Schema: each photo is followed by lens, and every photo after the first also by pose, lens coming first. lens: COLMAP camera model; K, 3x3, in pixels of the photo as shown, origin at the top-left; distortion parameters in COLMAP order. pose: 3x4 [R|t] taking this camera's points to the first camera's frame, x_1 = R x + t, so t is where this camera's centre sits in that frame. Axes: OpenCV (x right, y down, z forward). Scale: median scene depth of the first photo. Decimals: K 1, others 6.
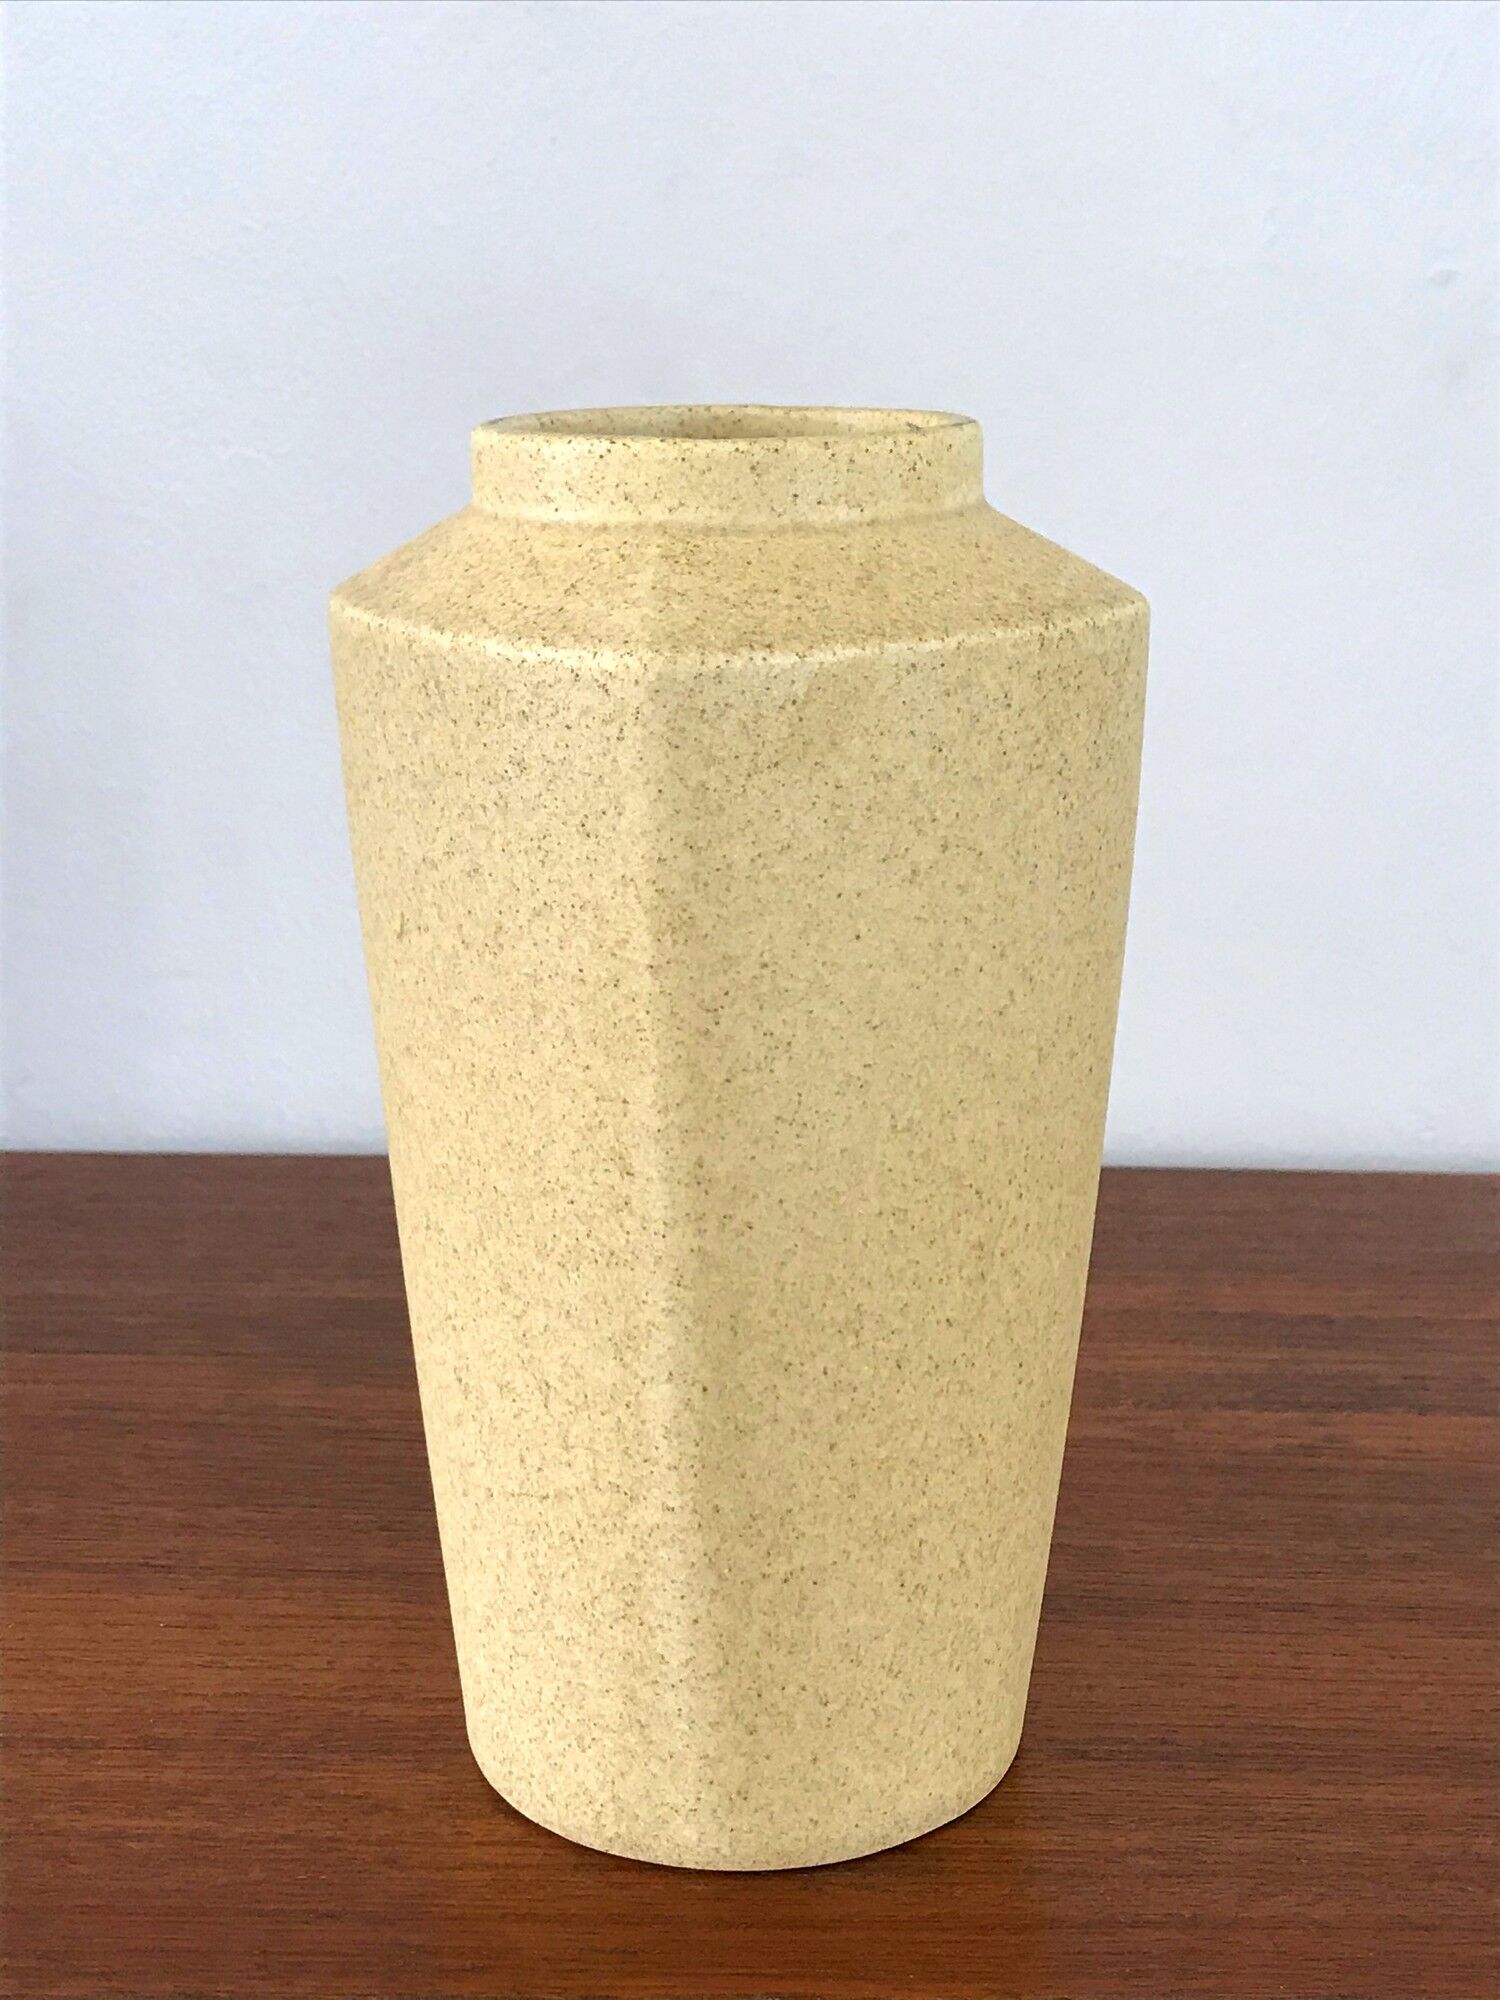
lens RADIAL K [[2877.8, 0, 750.0], [0, 2877.8, 1000.0], [0, 0, 1]] dist [0.182039, -0.051153]
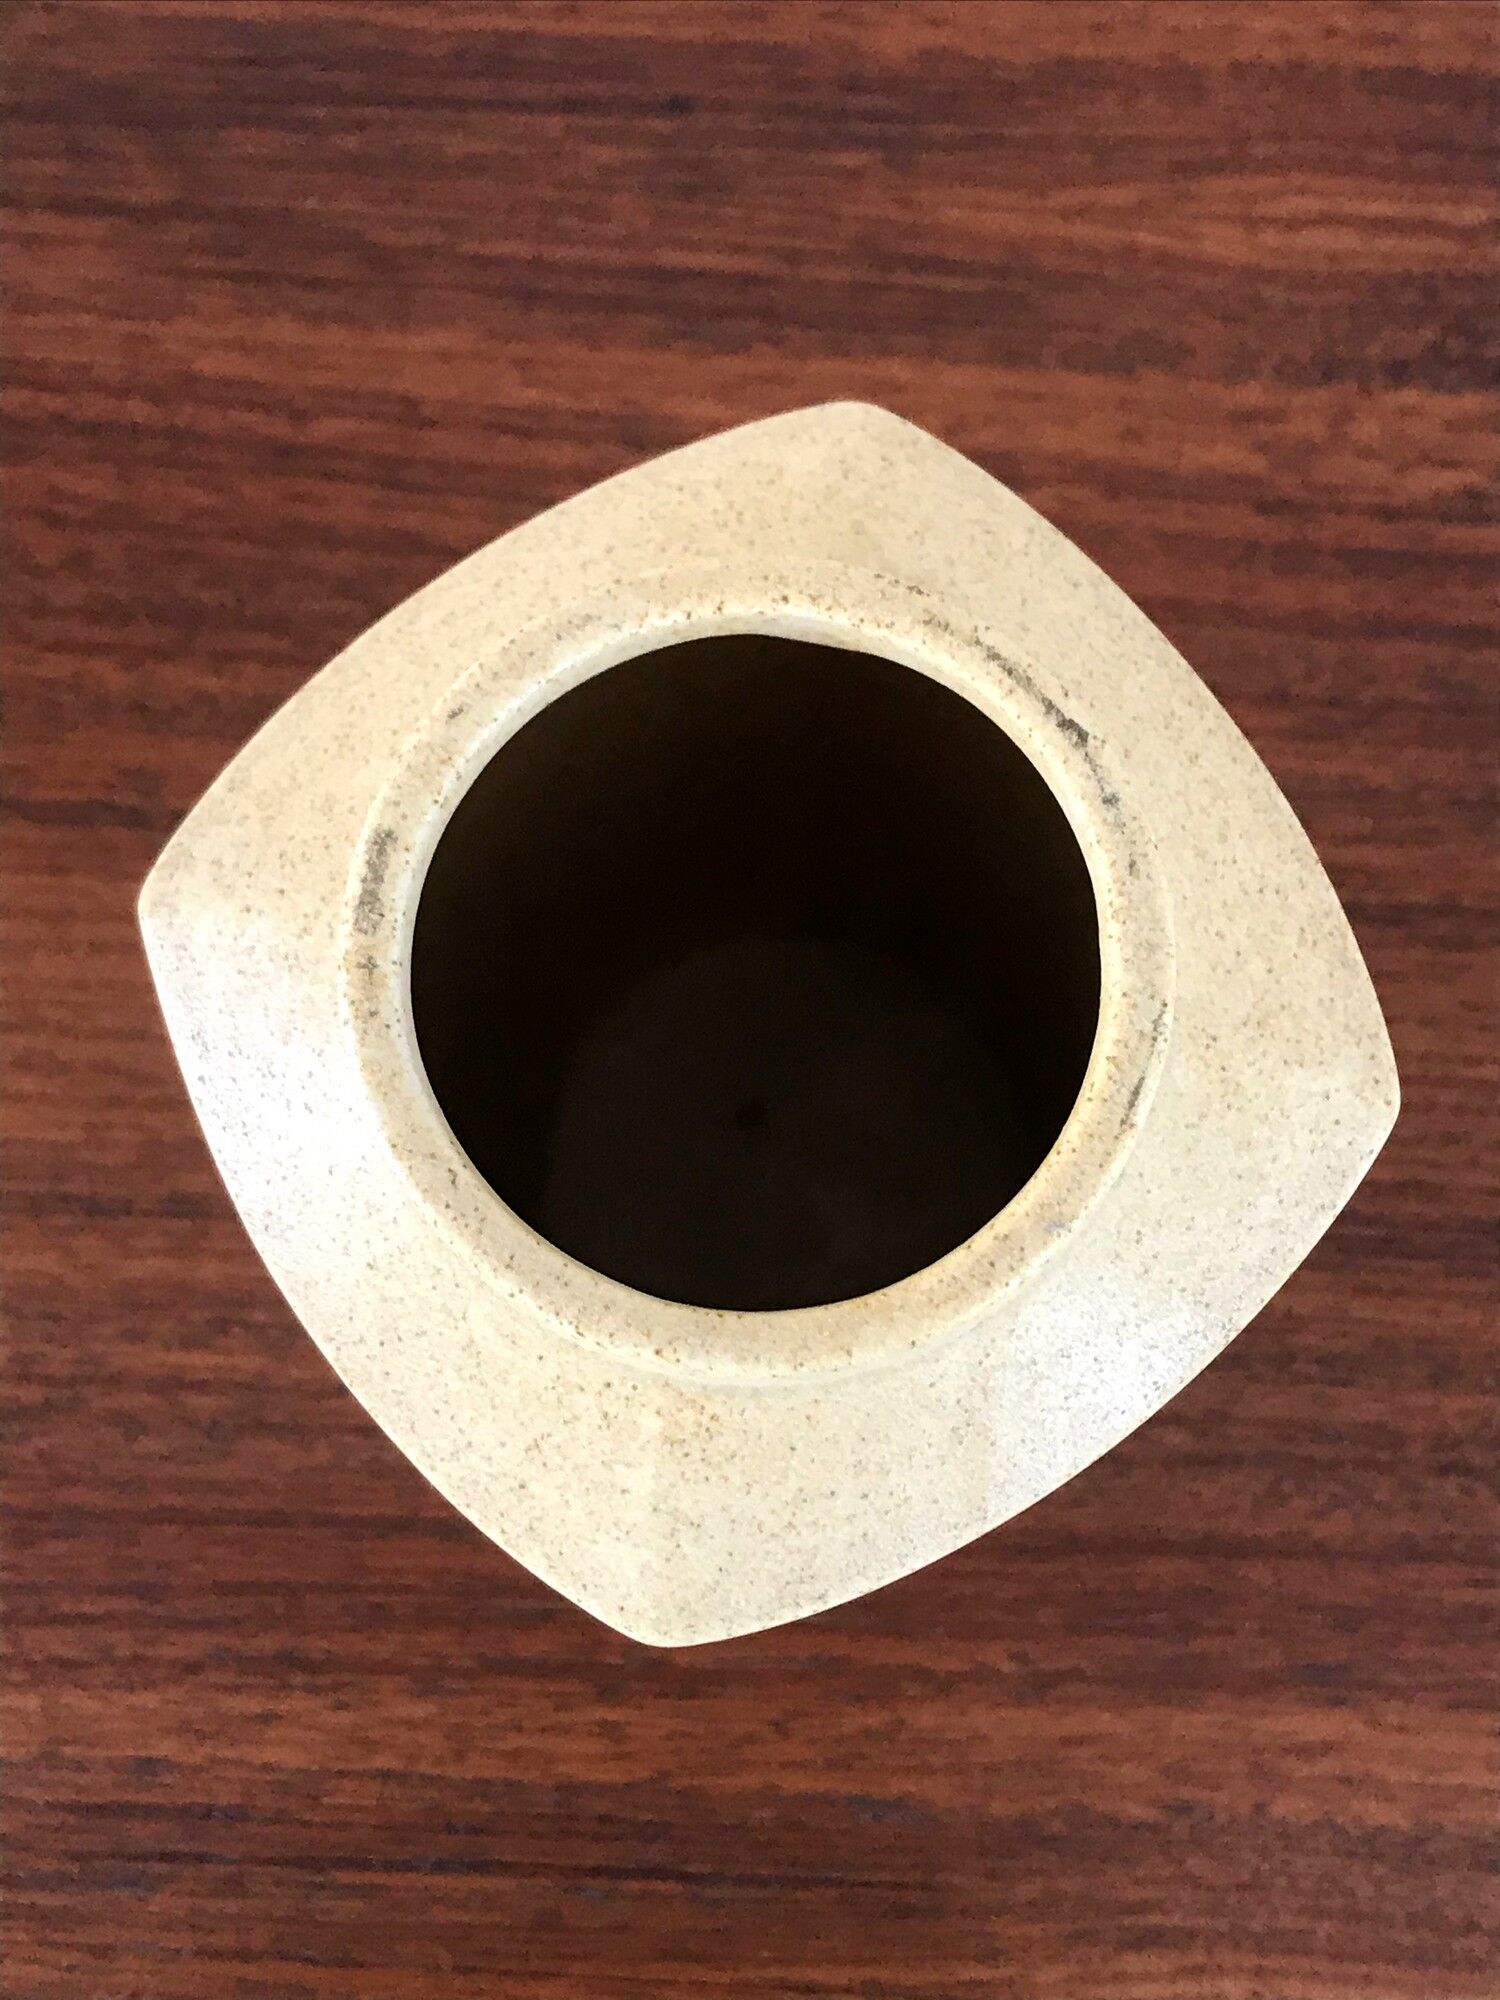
lens RADIAL K [[2877.8, 0, 750.0], [0, 2877.8, 1000.0], [0, 0, 1]] dist [0.182039, -0.051153]
pose [[0.999913, -0.003620, -0.012718, -0.001375], [0.013023, 0.436373, 0.899672, -0.805327], [0.002293, -0.899759, 0.436382, 0.794367]]
